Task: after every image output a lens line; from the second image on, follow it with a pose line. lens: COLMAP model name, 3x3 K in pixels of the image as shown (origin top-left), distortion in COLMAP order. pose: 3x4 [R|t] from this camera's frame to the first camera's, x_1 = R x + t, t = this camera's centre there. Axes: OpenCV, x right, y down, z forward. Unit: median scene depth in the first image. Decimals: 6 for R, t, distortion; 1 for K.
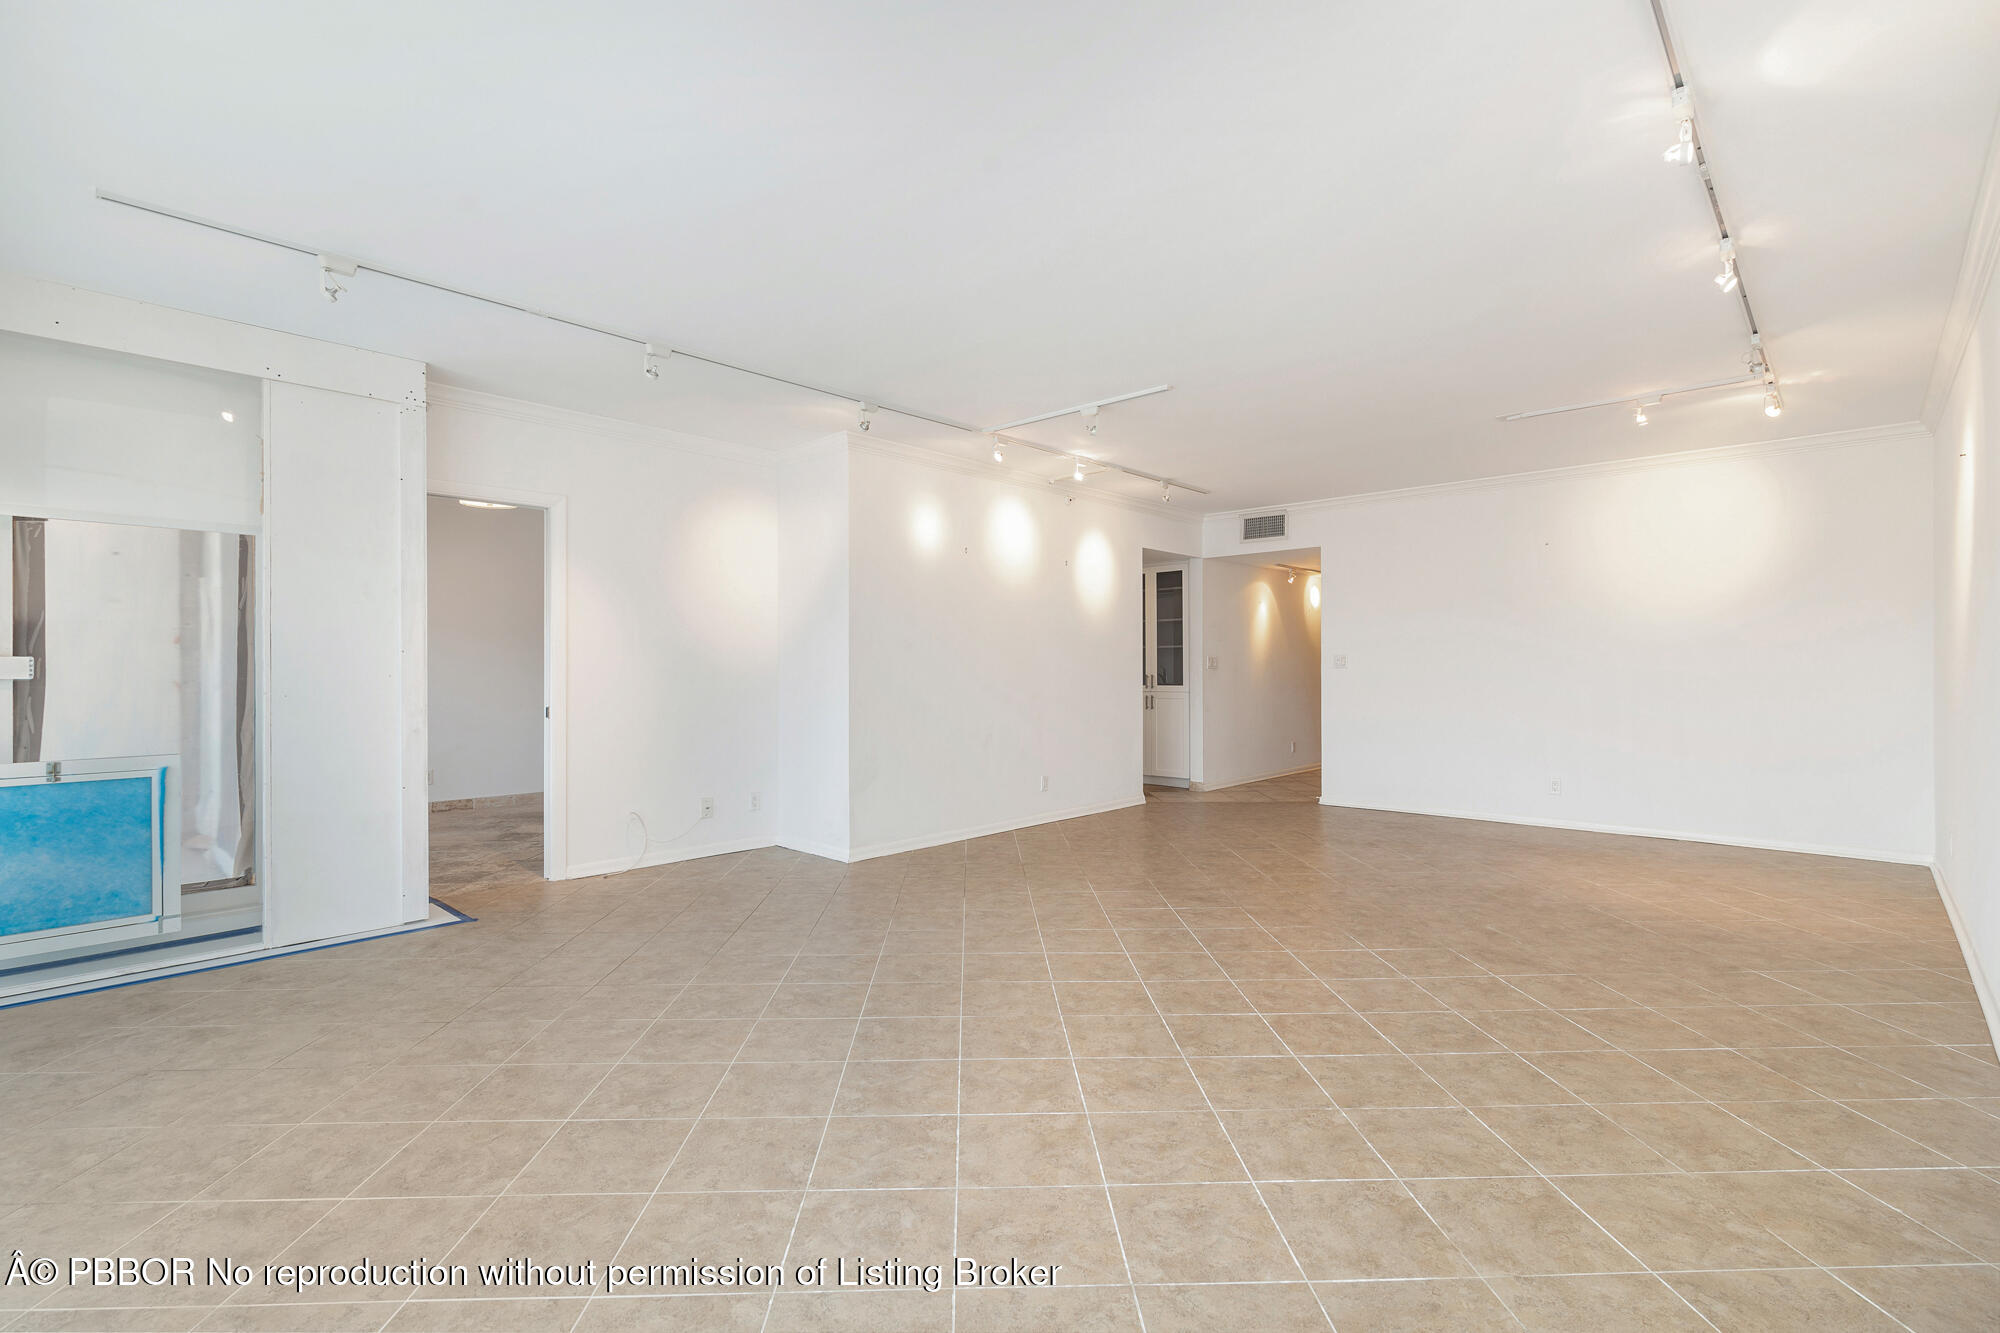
lens RADIAL K [[914.9, 0, 995.6], [0, 914.9, 673.4], [0, 0, 1]] dist [0.004541, 0.000219]
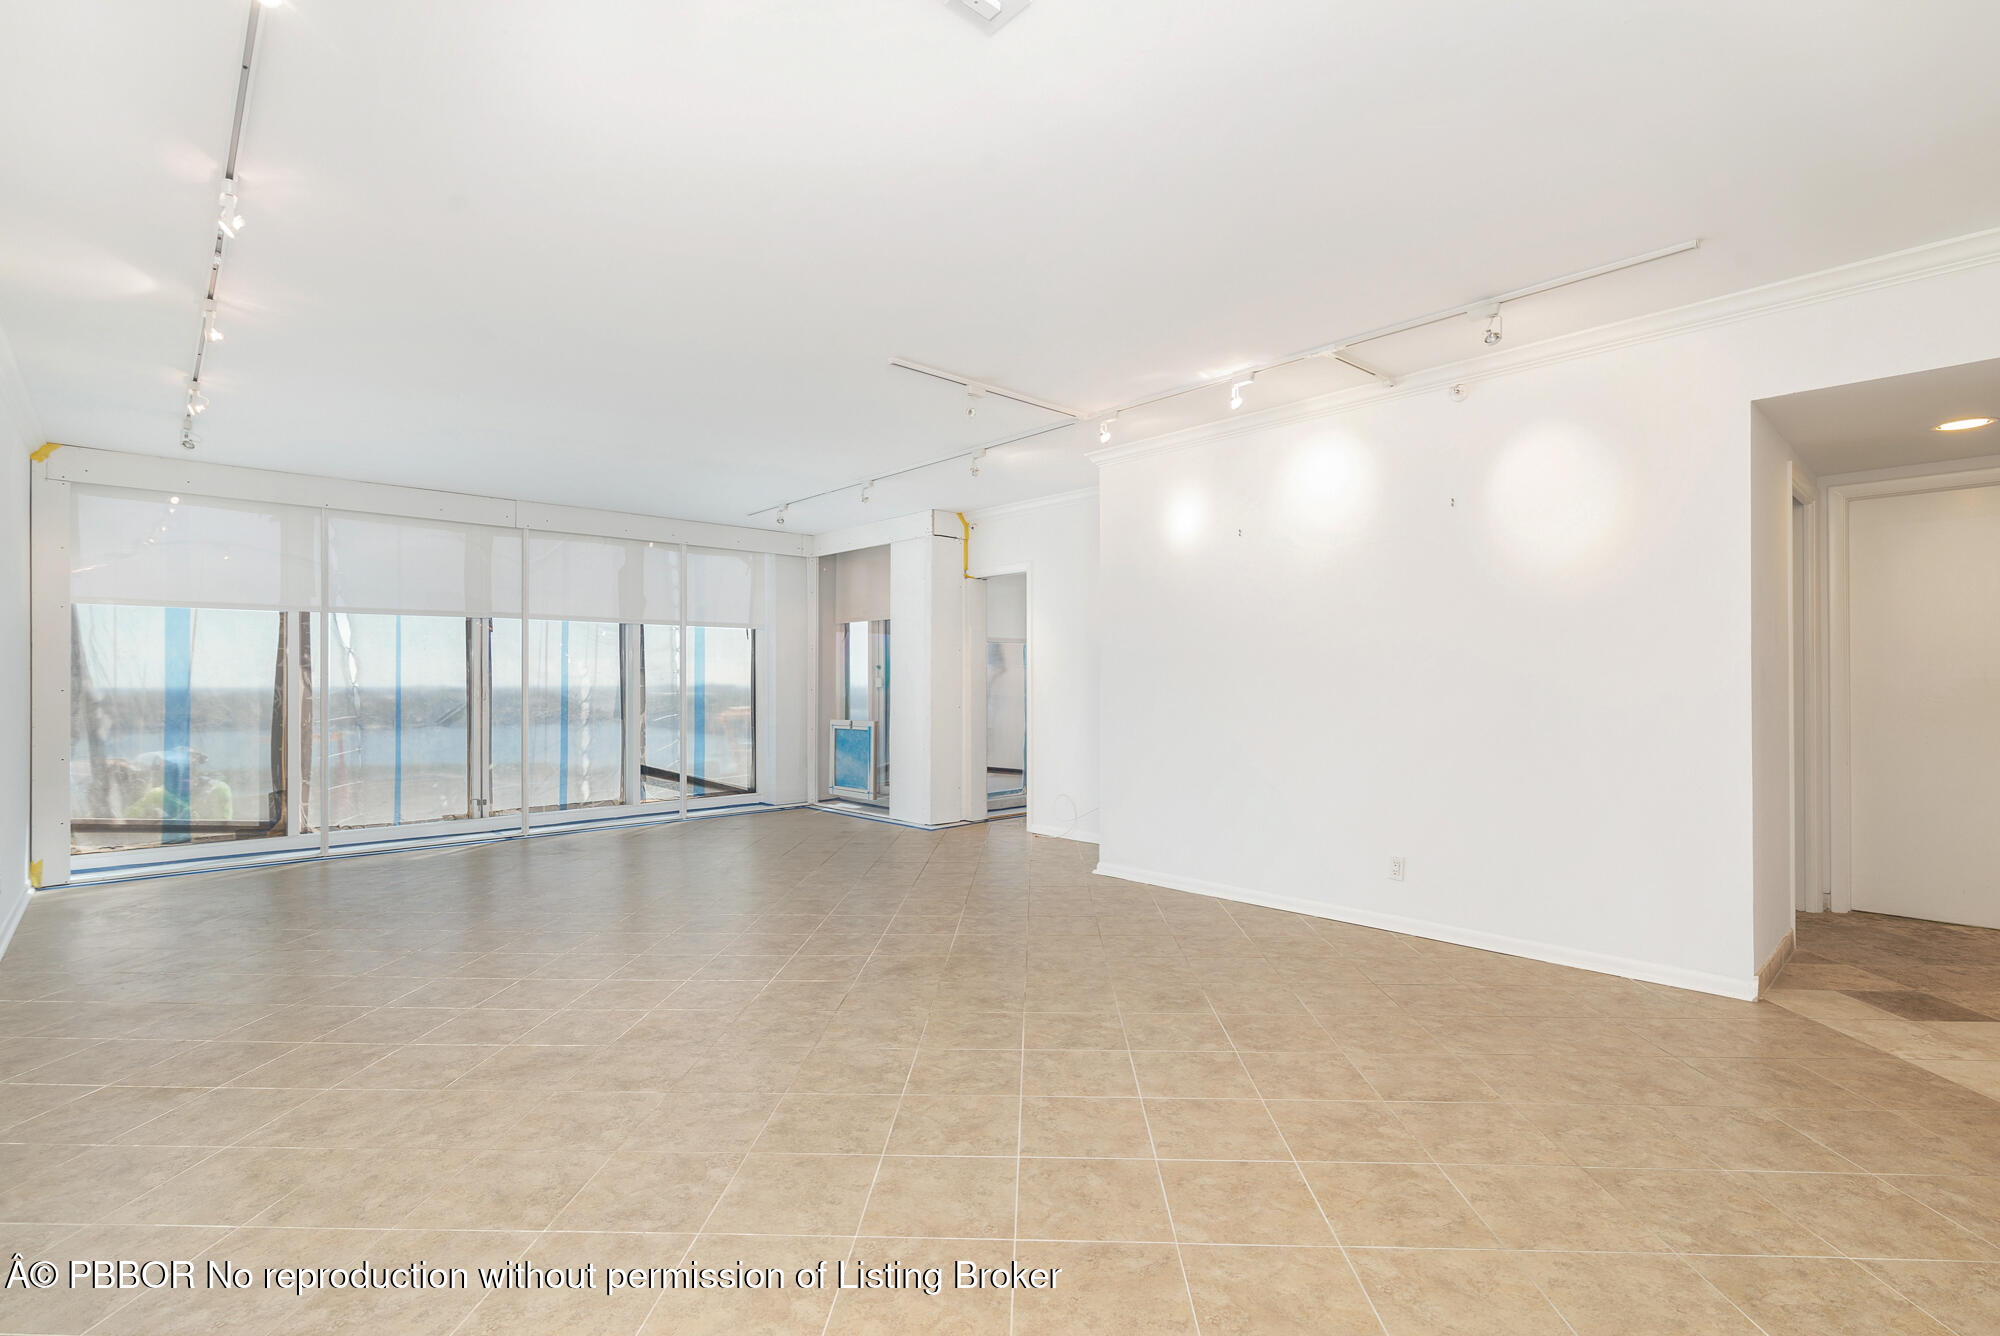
lens RADIAL K [[914.9, 0, 989.5], [0, 914.9, 680.7], [0, 0, 1]] dist [0.004541, 0.000219]
pose [[-0.076551, -0.000403, -0.997066, 1.359734], [-0.000435, 1.000000, -0.000371, -0.011092], [0.997066, 0.000405, -0.076552, 1.508098]]
